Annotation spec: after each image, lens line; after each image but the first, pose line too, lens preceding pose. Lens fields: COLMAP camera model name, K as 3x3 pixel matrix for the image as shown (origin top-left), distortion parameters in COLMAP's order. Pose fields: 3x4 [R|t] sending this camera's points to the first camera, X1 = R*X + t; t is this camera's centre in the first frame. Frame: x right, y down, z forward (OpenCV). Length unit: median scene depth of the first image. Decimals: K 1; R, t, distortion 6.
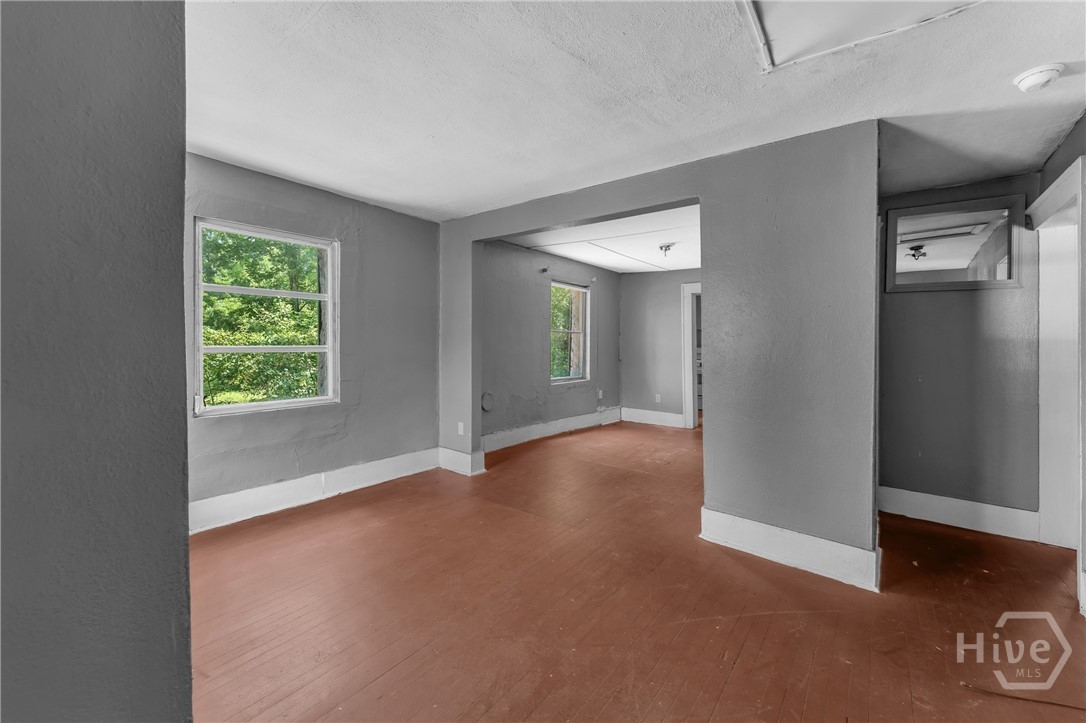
lens RADIAL K [[444.6, 0, 541.5], [0, 444.6, 342.6], [0, 0, 1]] dist [-0.007807, -0.000150]
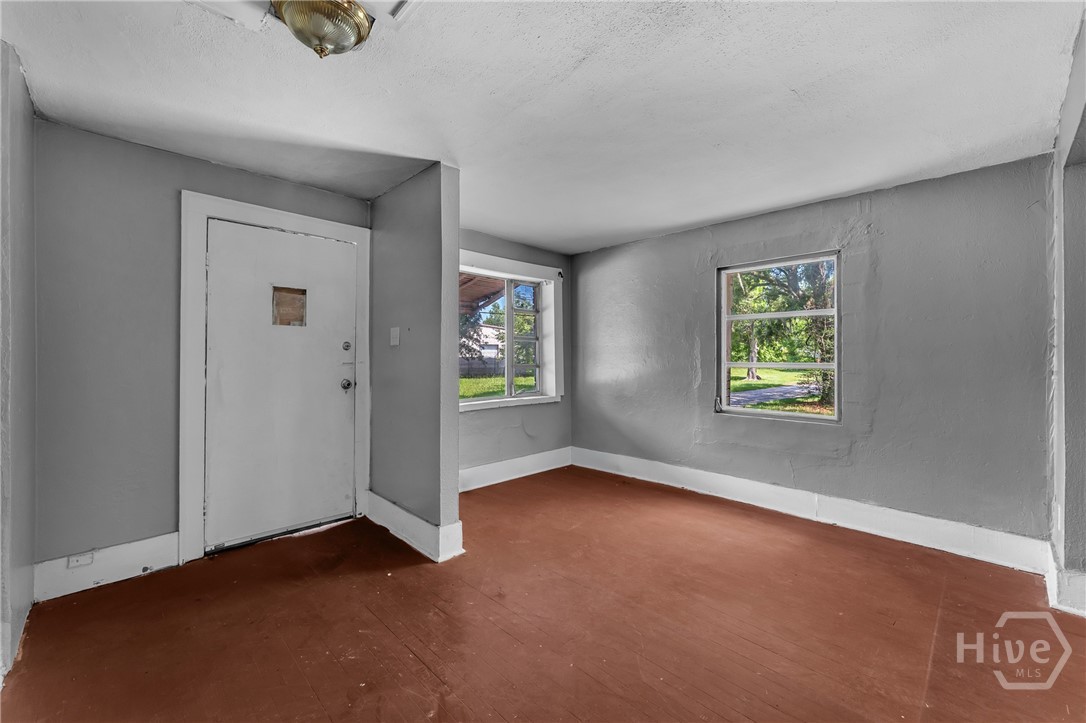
lens RADIAL K [[433.8, 0, 543.0], [0, 433.8, 361.5], [0, 0, 1]] dist [0.000280, 0.000061]
pose [[-0.148472, 0.004628, -0.988906, 1.502838], [-0.005774, 0.999968, 0.005546, 0.008886], [0.988900, 0.006534, -0.148441, 1.550526]]
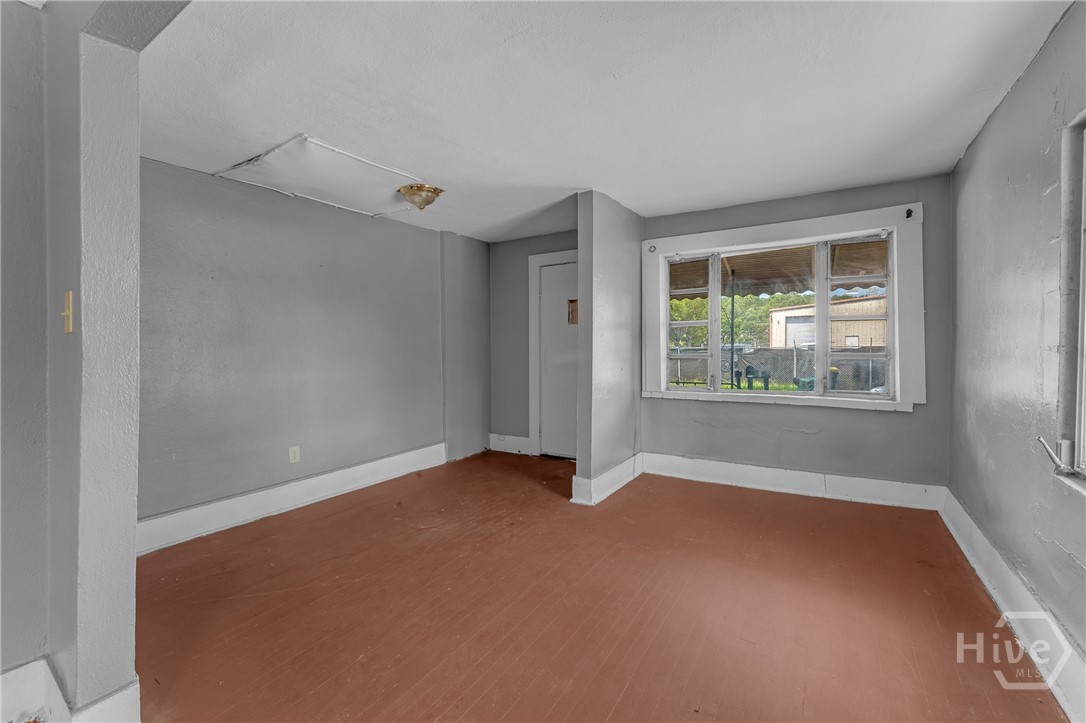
lens RADIAL K [[444.6, 0, 541.5], [0, 444.6, 342.6], [0, 0, 1]] dist [-0.007807, -0.000150]
pose [[-0.996484, 0.002024, -0.083754, -0.108276], [0.001858, 0.999996, 0.002067, -0.023253], [0.083758, 0.001904, -0.996484, 3.584604]]
